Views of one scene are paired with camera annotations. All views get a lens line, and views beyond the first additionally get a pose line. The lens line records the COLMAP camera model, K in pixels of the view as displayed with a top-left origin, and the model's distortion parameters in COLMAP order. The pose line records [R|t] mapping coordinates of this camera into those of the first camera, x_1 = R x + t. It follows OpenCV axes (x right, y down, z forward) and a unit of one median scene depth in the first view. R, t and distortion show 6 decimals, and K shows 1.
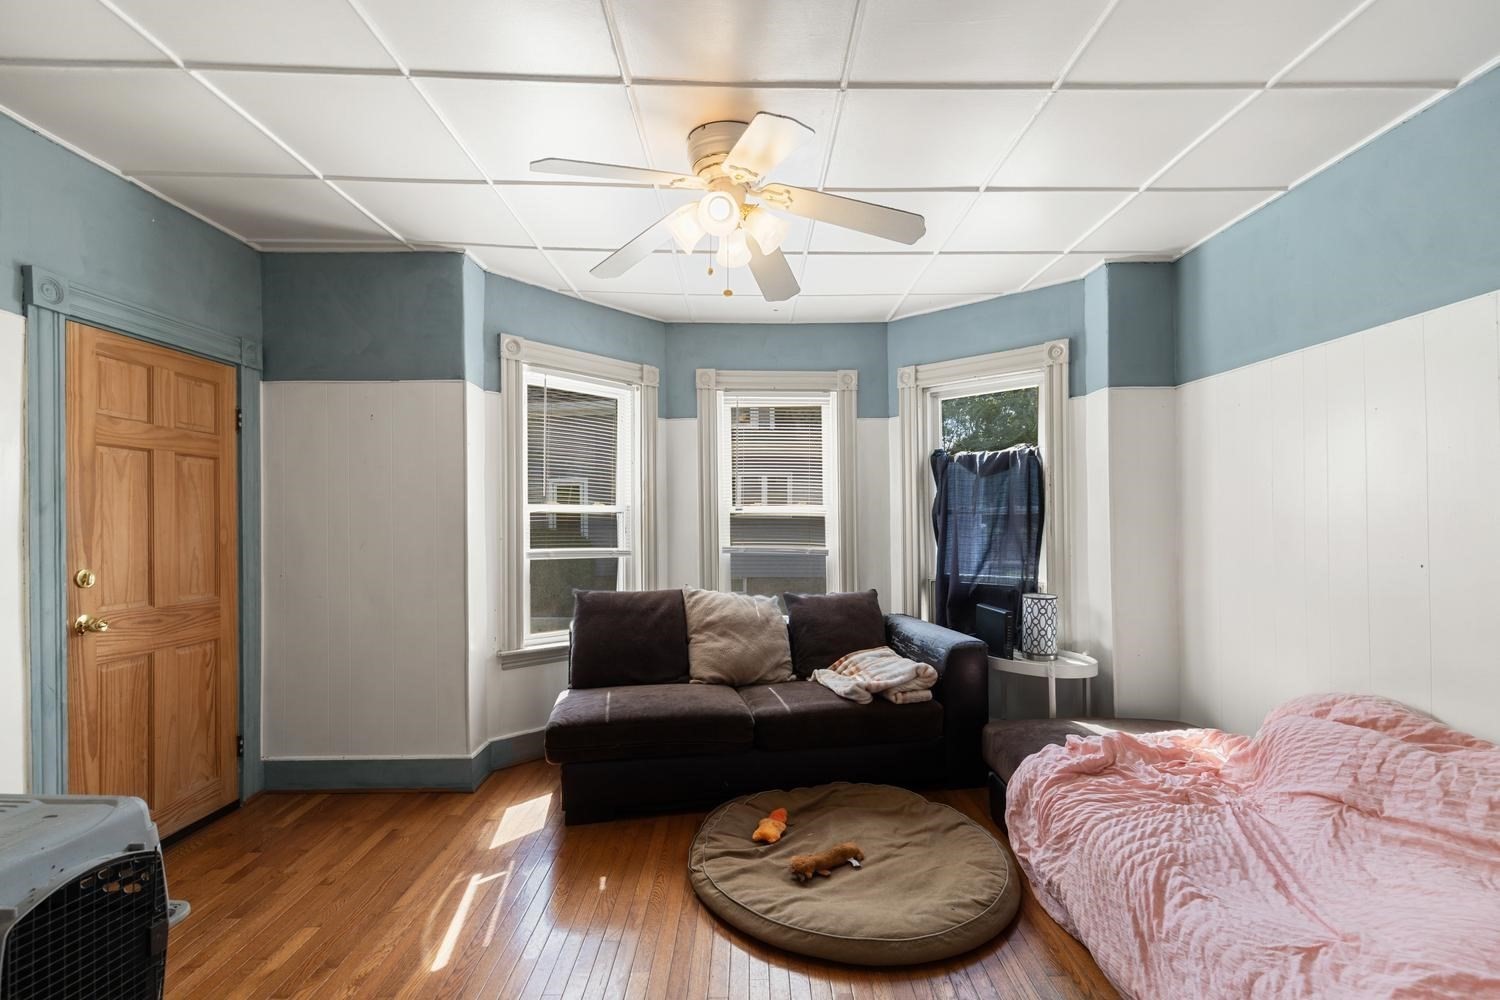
lens RADIAL K [[690.6, 0, 765.8], [0, 690.6, 511.4], [0, 0, 1]] dist [0.000058, 0.000351]
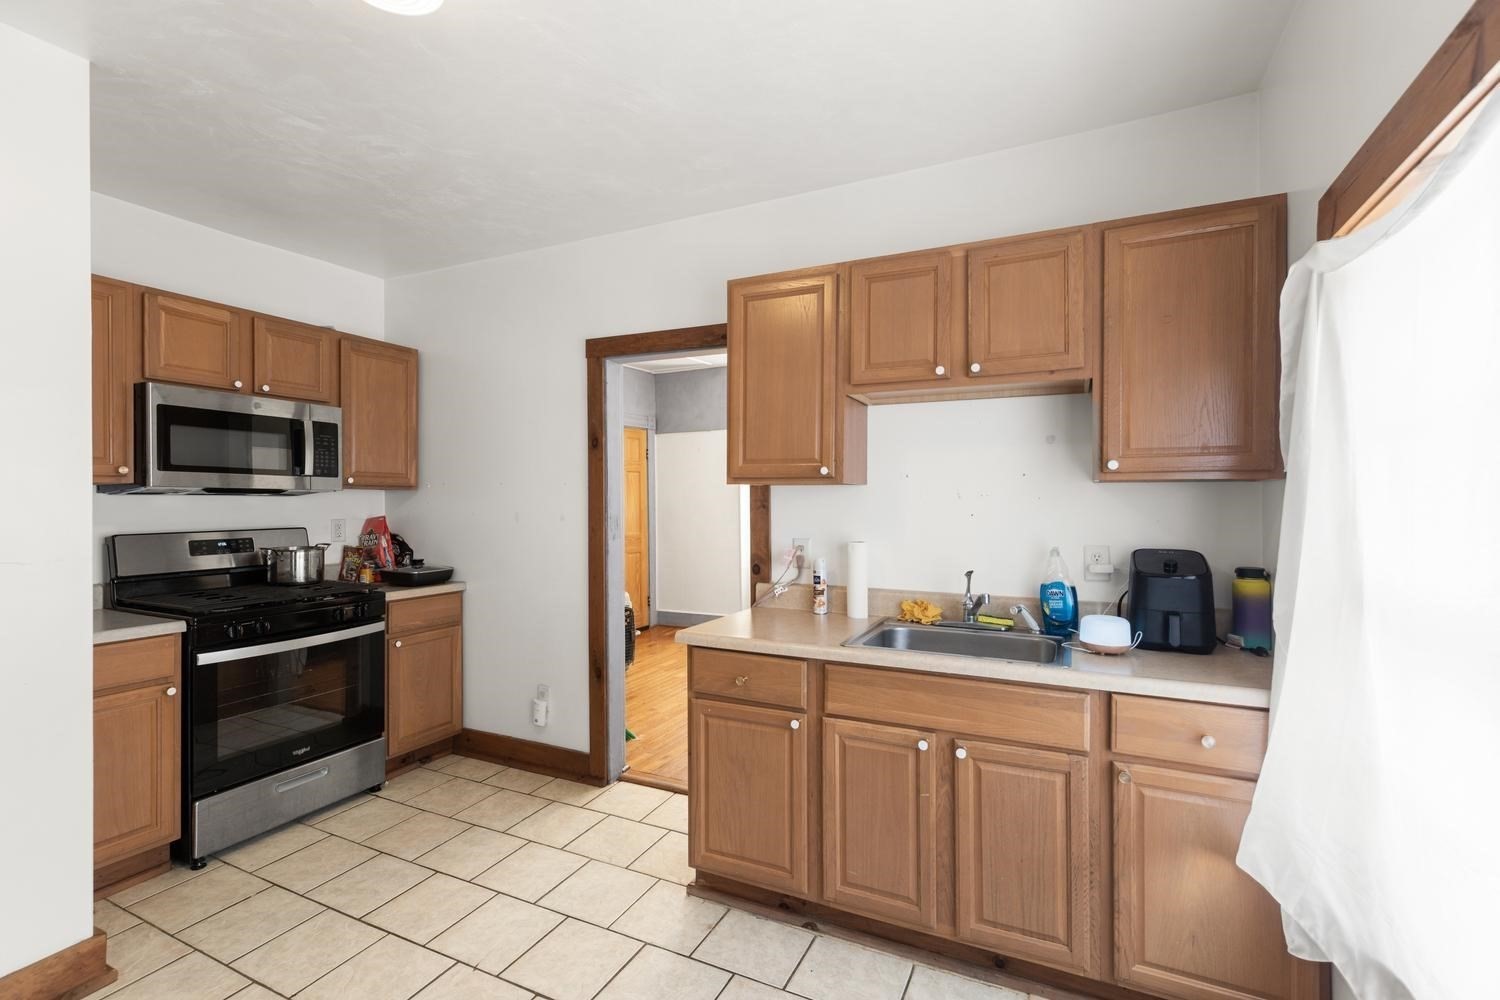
lens RADIAL K [[690.6, 0, 752.6], [0, 690.6, 507.0], [0, 0, 1]] dist [0.000058, 0.000351]
pose [[0.888381, 0.002687, -0.459099, 0.543222], [0.005801, 0.999837, 0.017078, 0.000689], [0.459070, -0.017835, 0.888221, -0.799183]]
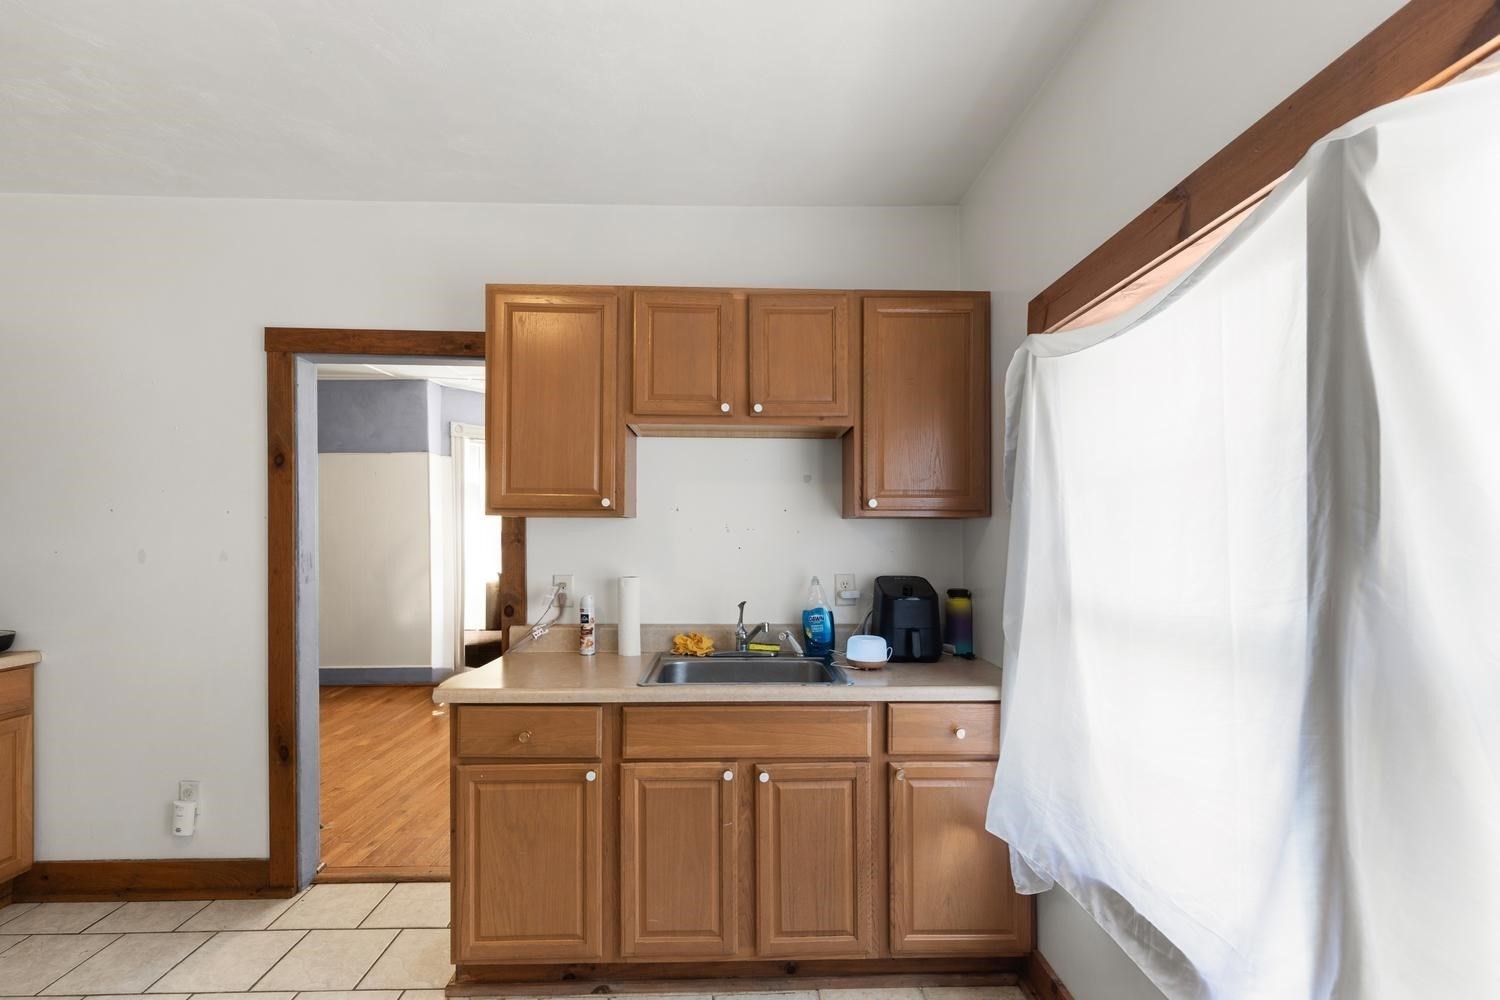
lens RADIAL K [[690.6, 0, 760.9], [0, 690.6, 536.4], [0, 0, 1]] dist [0.000058, 0.000351]
pose [[0.999927, -0.000849, 0.012085, 0.408615], [0.000703, 0.999927, 0.012087, 0.000850], [-0.012095, -0.012078, 0.999854, -0.808695]]
